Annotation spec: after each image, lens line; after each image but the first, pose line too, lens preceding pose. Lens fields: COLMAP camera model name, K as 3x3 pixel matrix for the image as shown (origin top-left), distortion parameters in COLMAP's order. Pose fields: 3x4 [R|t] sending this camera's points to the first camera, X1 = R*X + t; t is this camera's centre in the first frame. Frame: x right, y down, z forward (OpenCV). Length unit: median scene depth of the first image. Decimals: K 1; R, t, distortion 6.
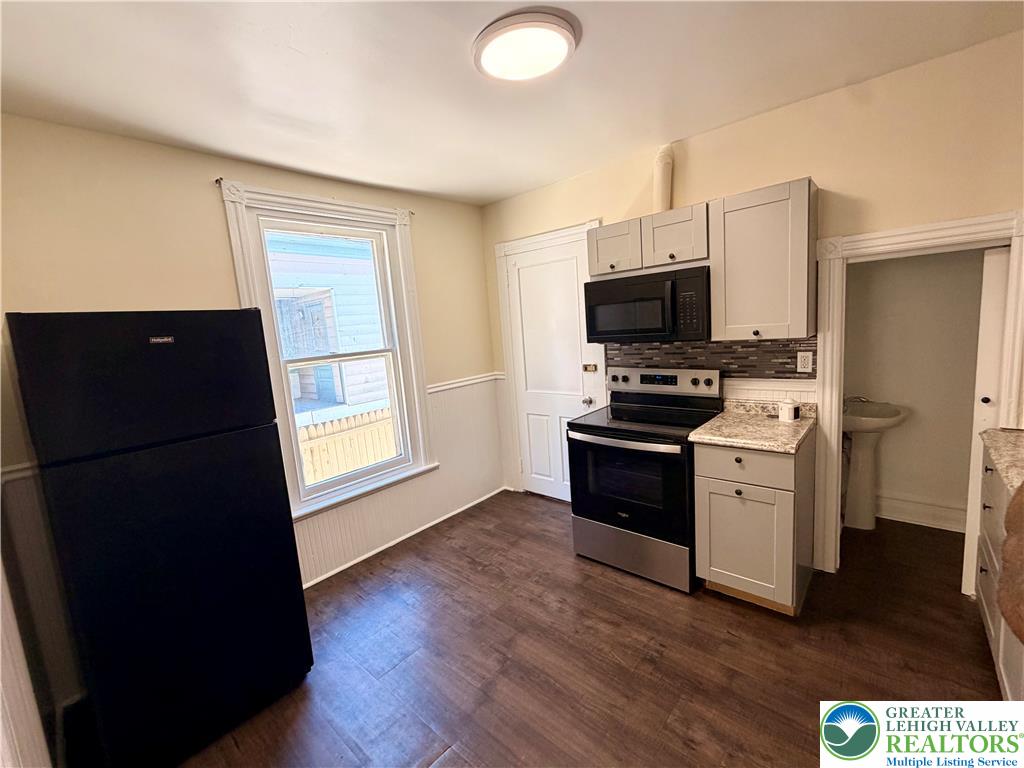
lens RADIAL K [[435.0, 0, 510.3], [0, 435.0, 388.2], [0, 0, 1]] dist [-0.003553, 0.000091]
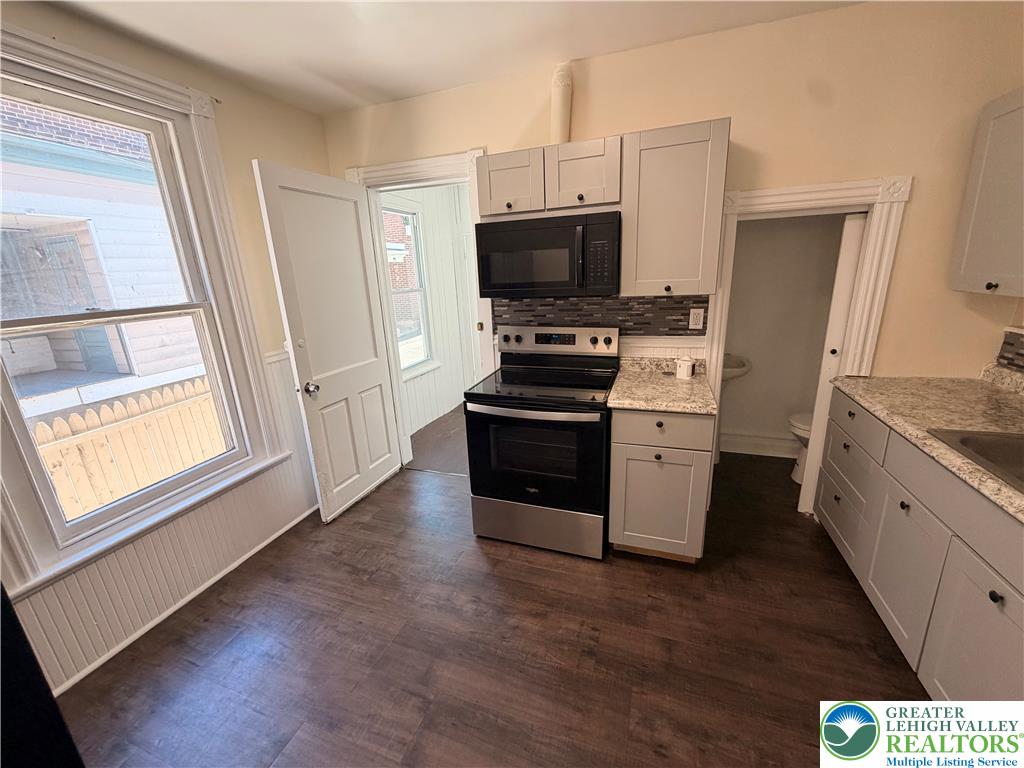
lens RADIAL K [[407.4, 0, 510.5], [0, 407.4, 386.0], [0, 0, 1]] dist [-0.001839, 0.000242]
pose [[0.926619, -0.069501, 0.369523, -0.083236], [0.029552, 0.993190, 0.112696, -0.023117], [-0.374839, -0.093506, 0.922363, 0.252887]]
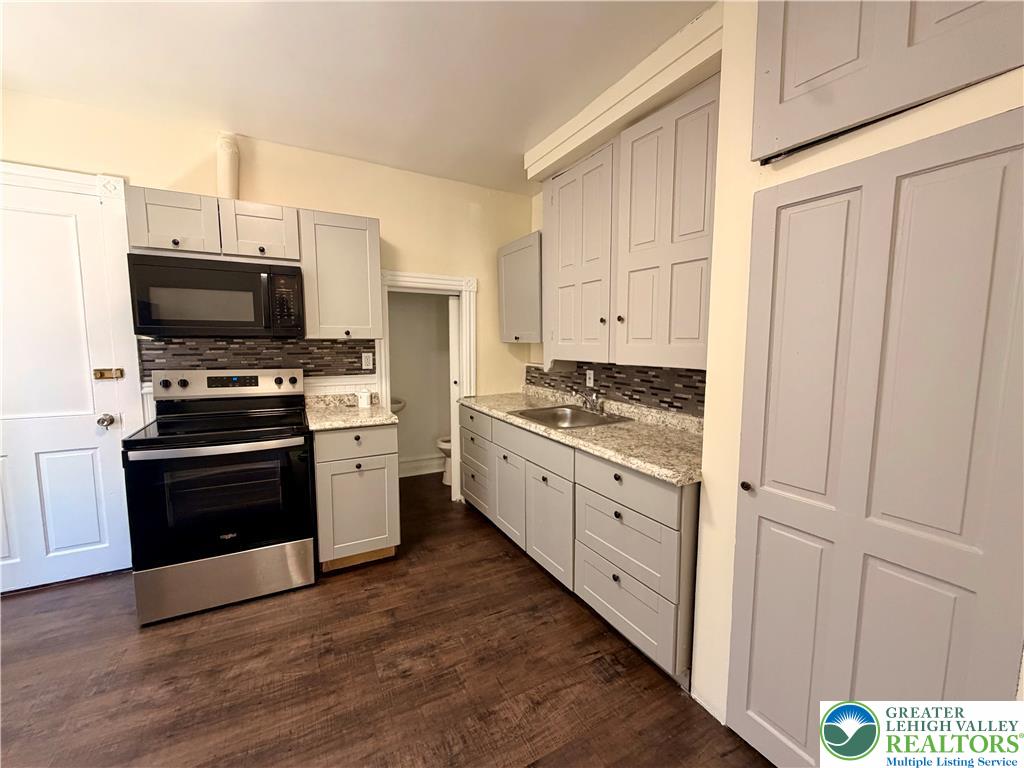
lens RADIAL K [[407.4, 0, 511.6], [0, 407.4, 387.2], [0, 0, 1]] dist [-0.001839, 0.000242]
pose [[0.340141, -0.026345, 0.940005, -0.292967], [0.106286, 0.994279, -0.010594, 0.070428], [-0.934349, 0.103513, 0.340995, 0.186229]]
